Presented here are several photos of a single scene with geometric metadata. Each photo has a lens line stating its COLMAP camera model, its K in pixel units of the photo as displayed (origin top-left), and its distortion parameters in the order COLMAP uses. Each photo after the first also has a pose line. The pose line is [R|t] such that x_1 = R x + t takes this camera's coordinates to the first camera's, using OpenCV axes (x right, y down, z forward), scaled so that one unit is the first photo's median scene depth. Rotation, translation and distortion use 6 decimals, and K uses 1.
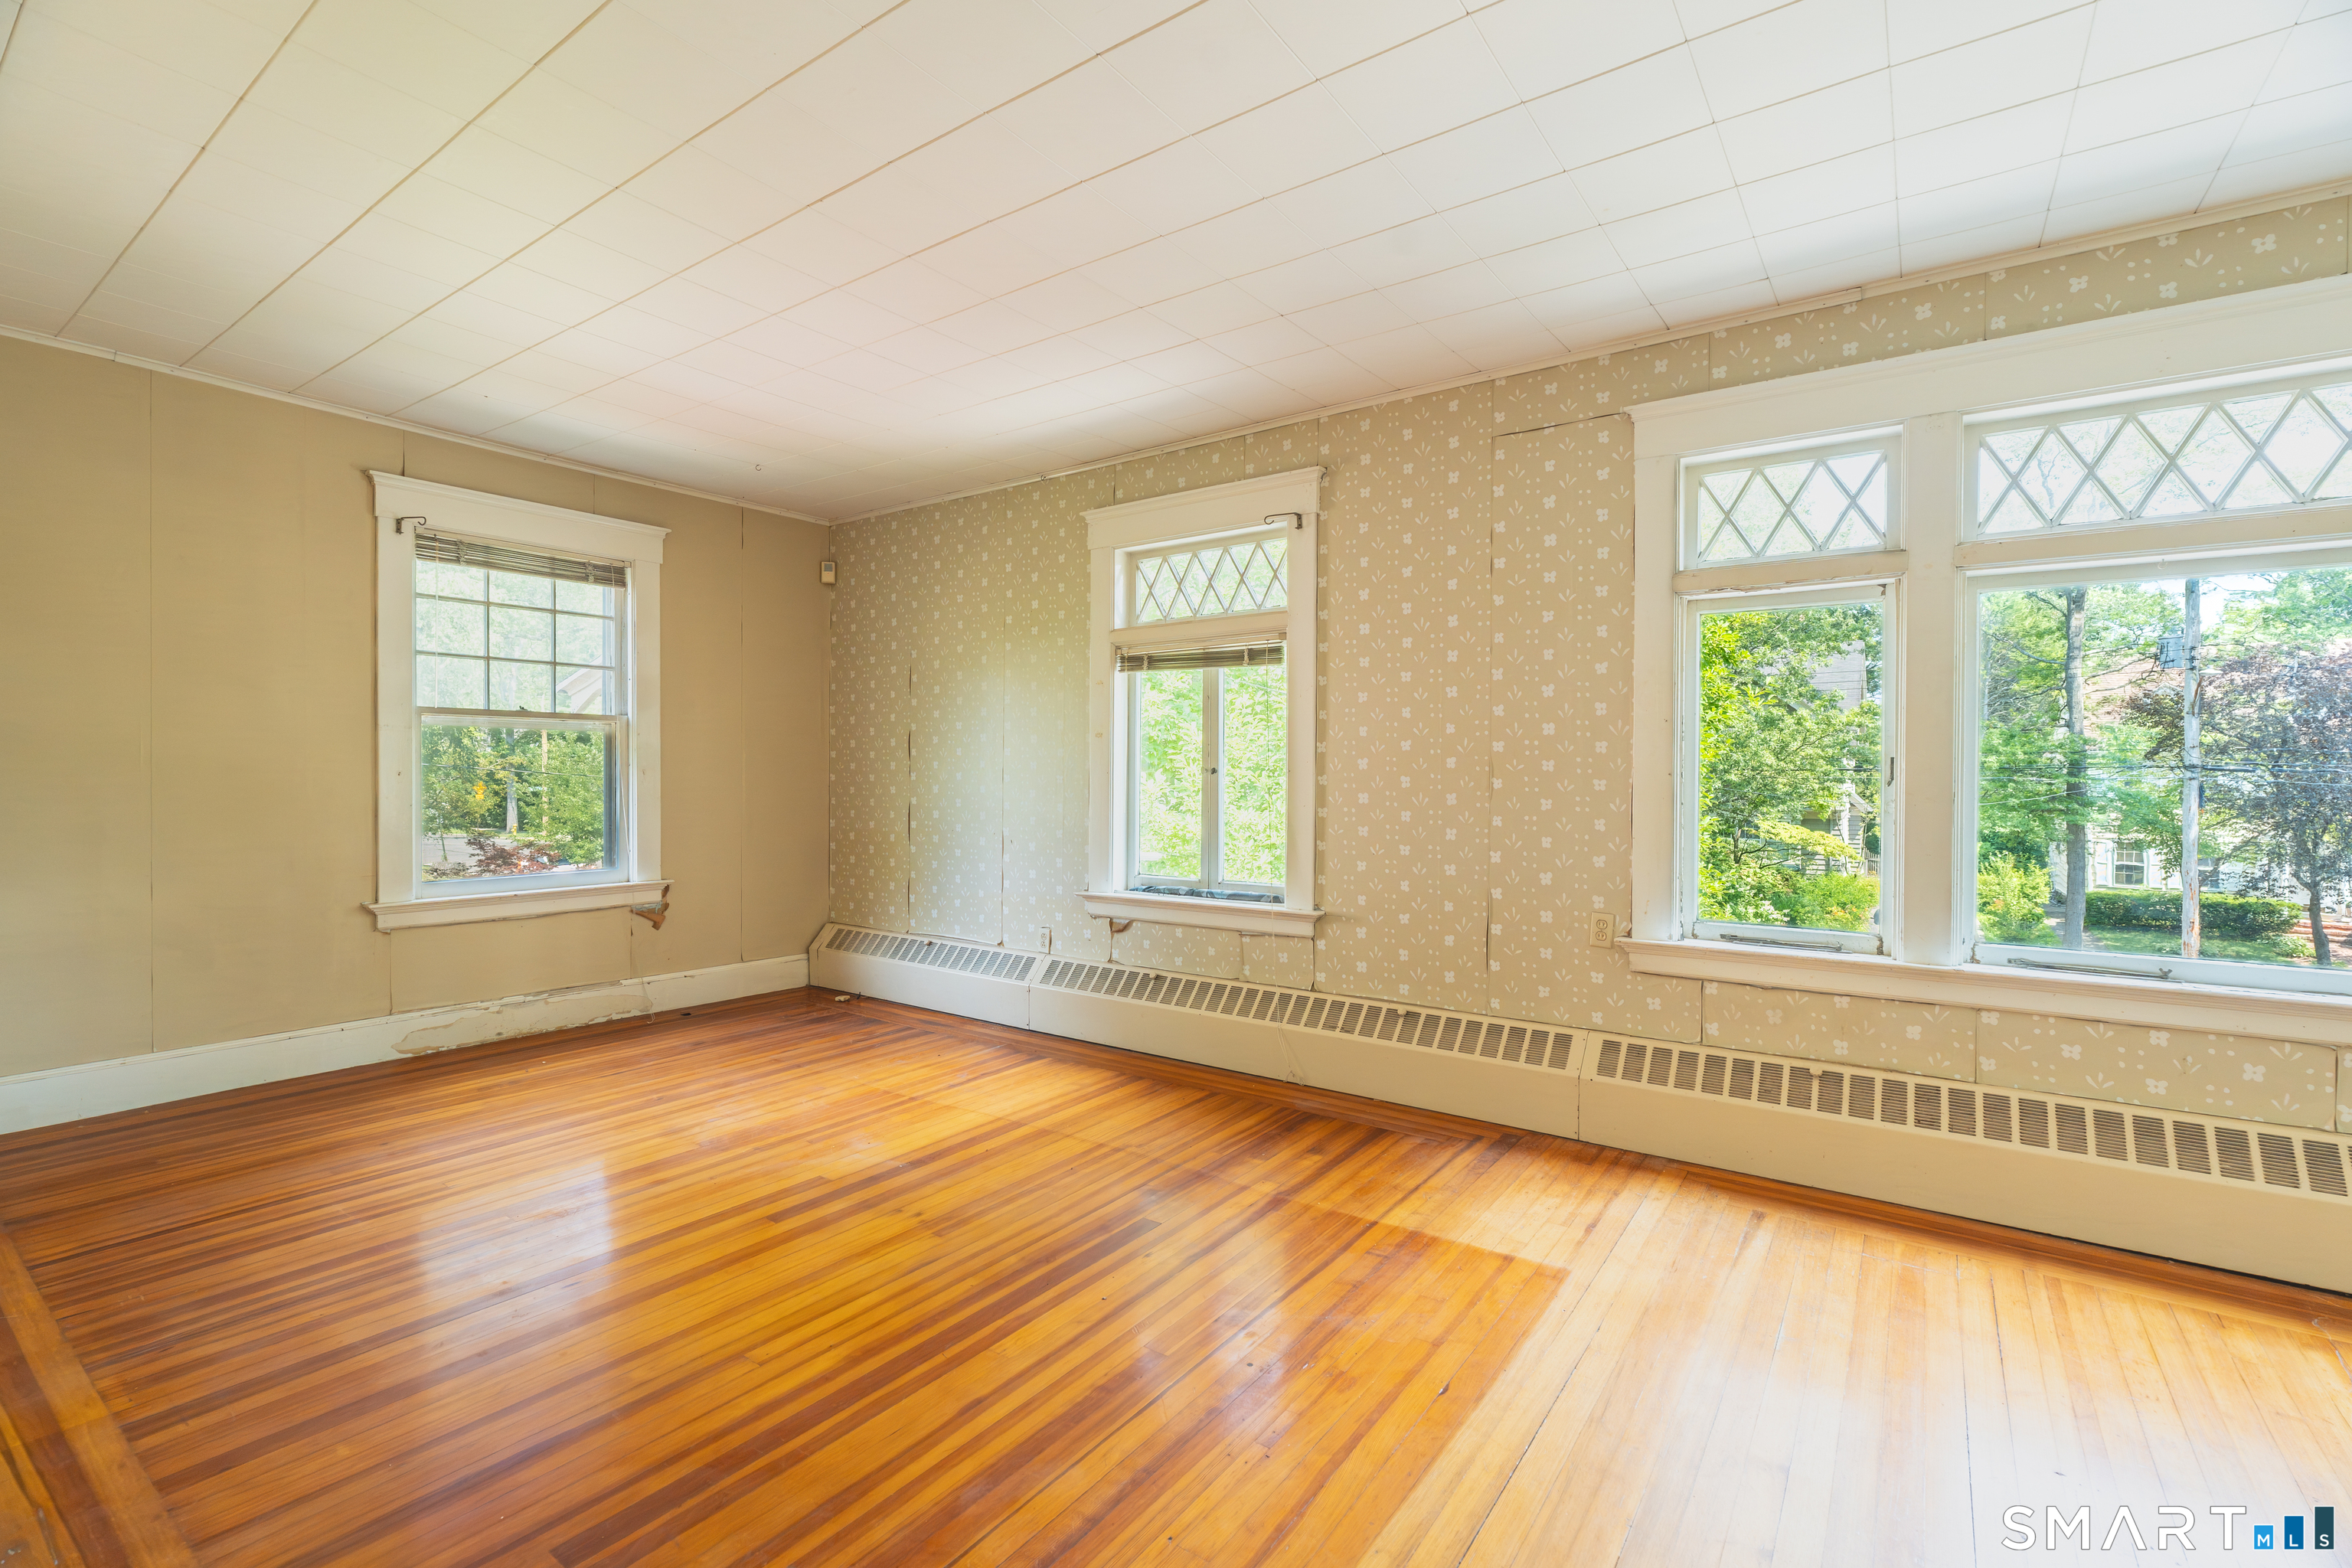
lens RADIAL K [[1040.3, 0, 1179.6], [0, 1040.3, 784.9], [0, 0, 1]] dist [-0.007983, 0.002170]
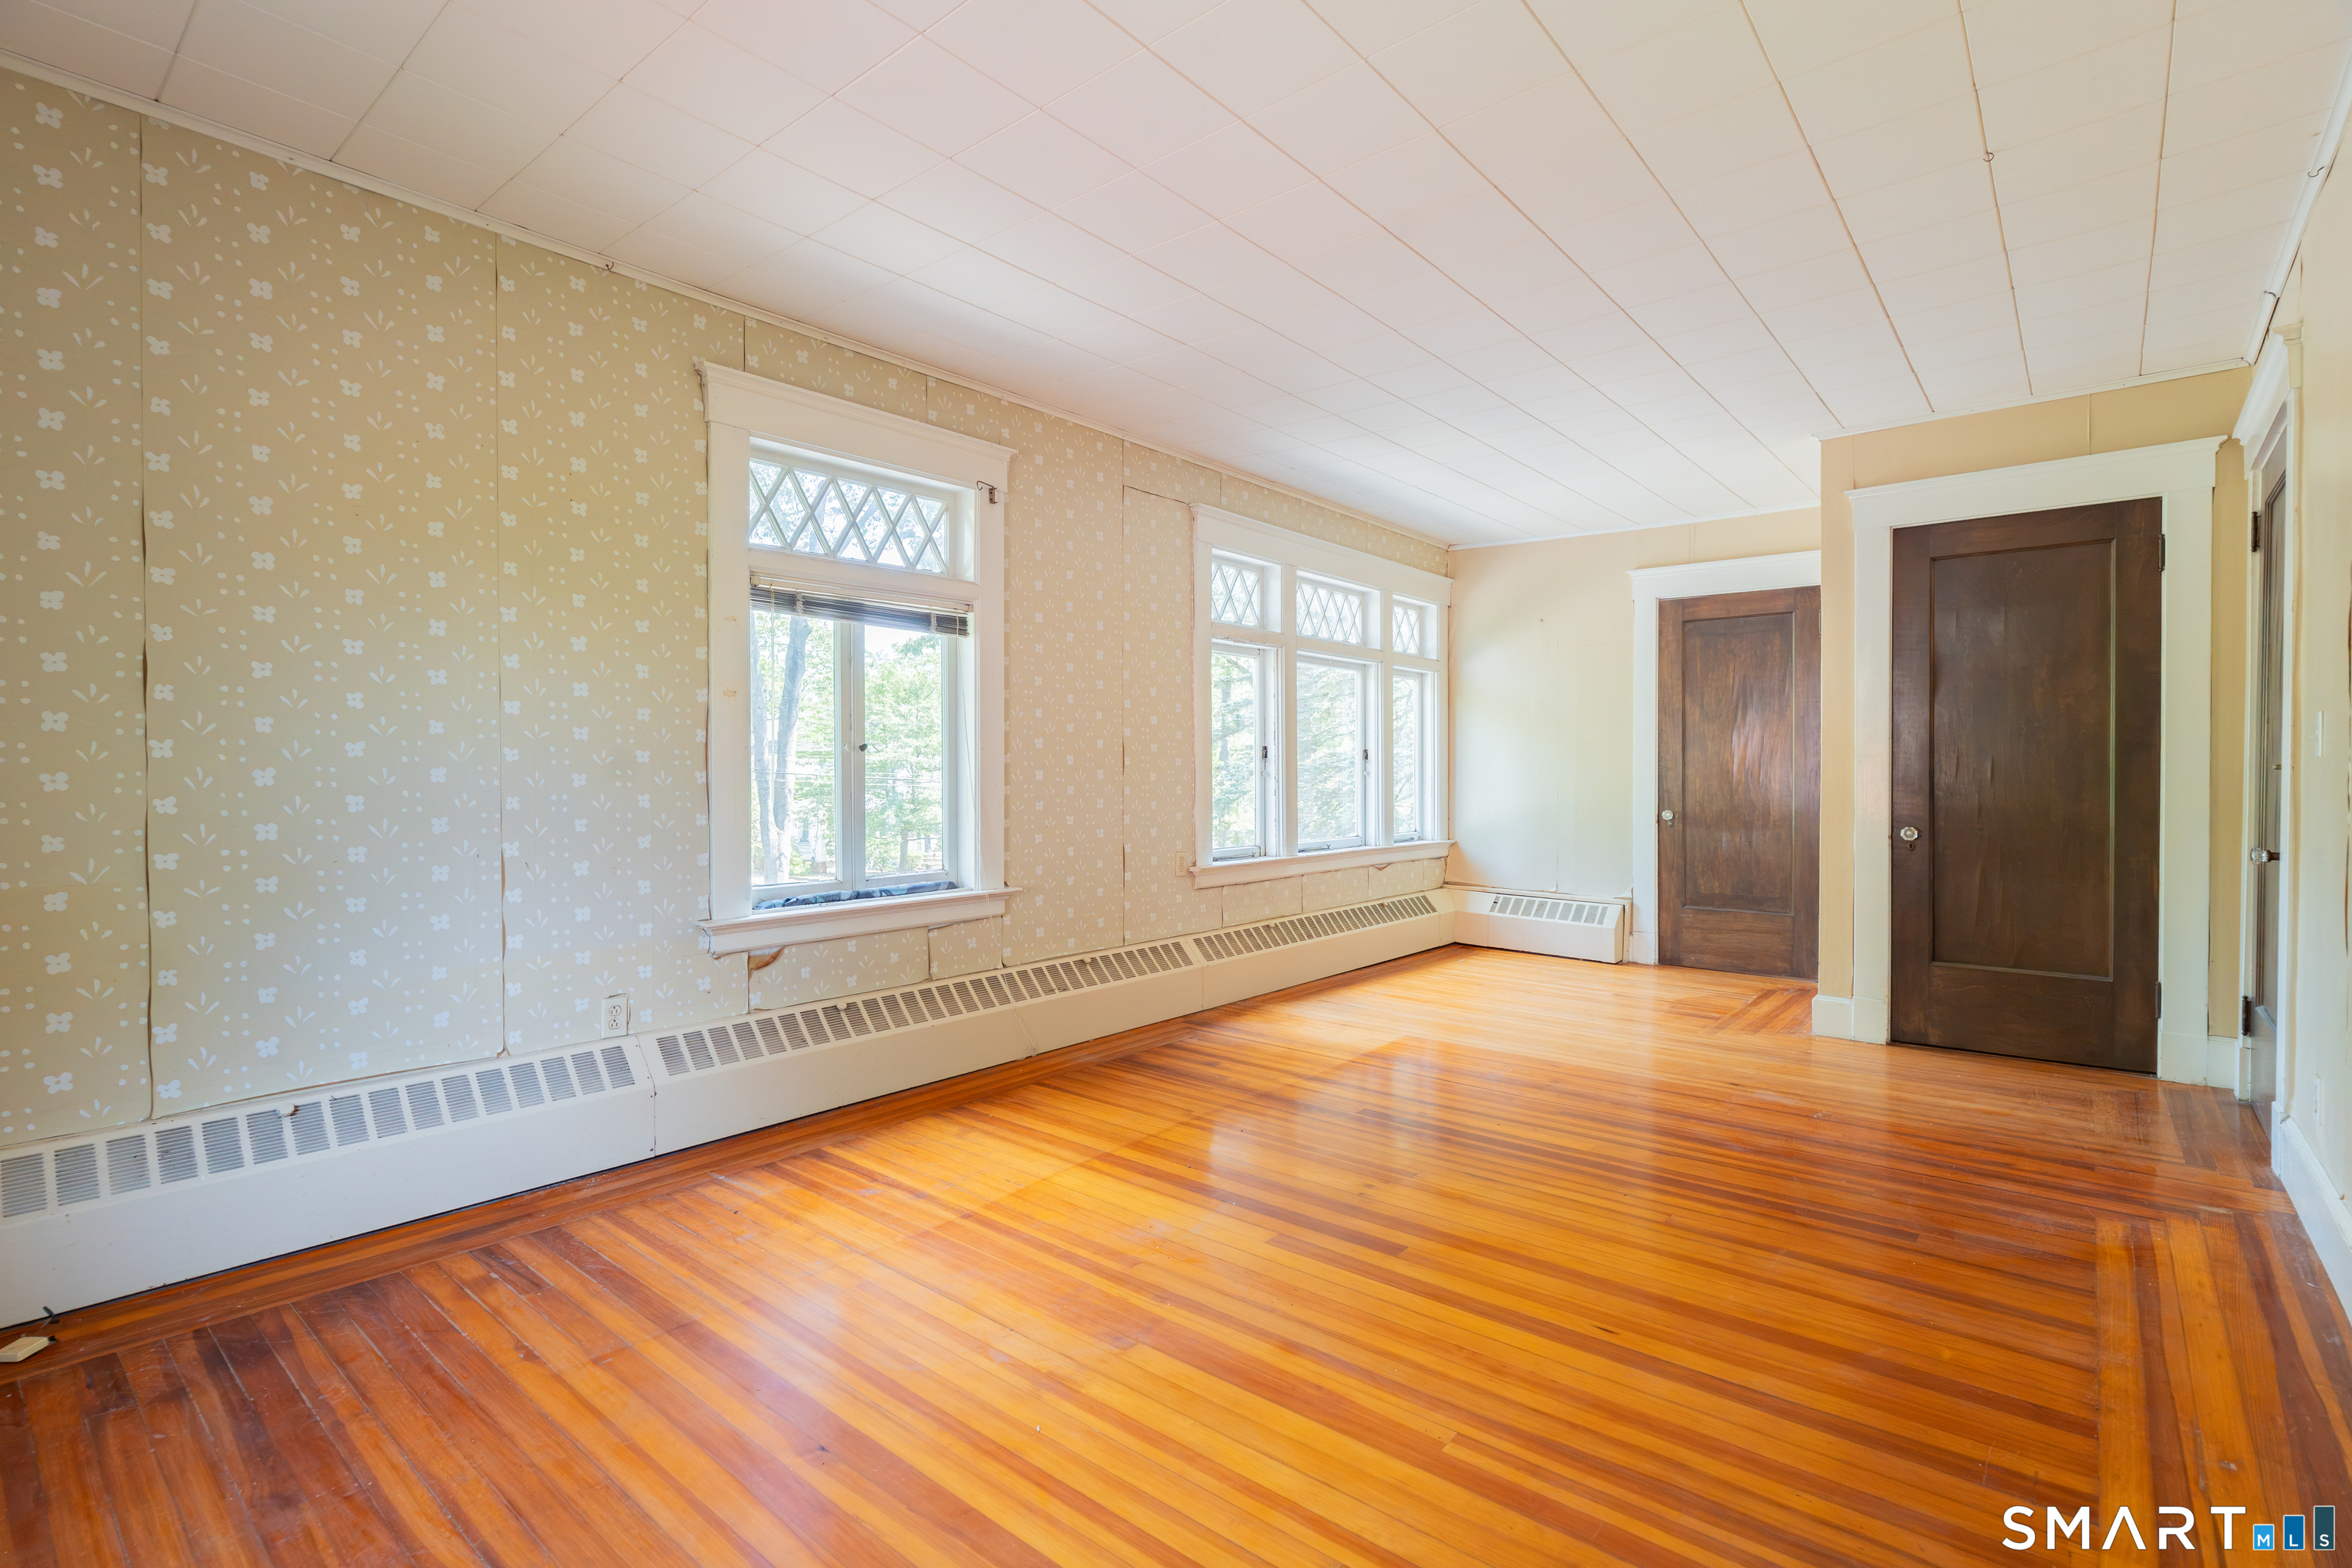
lens RADIAL K [[1040.3, 0, 1177.4], [0, 1040.3, 776.7], [0, 0, 1]] dist [-0.007983, 0.002170]
pose [[0.105416, -0.007591, 0.994399, -0.845215], [0.016700, 0.999843, 0.005862, 0.010410], [-0.994288, 0.015988, 0.105526, 0.720952]]
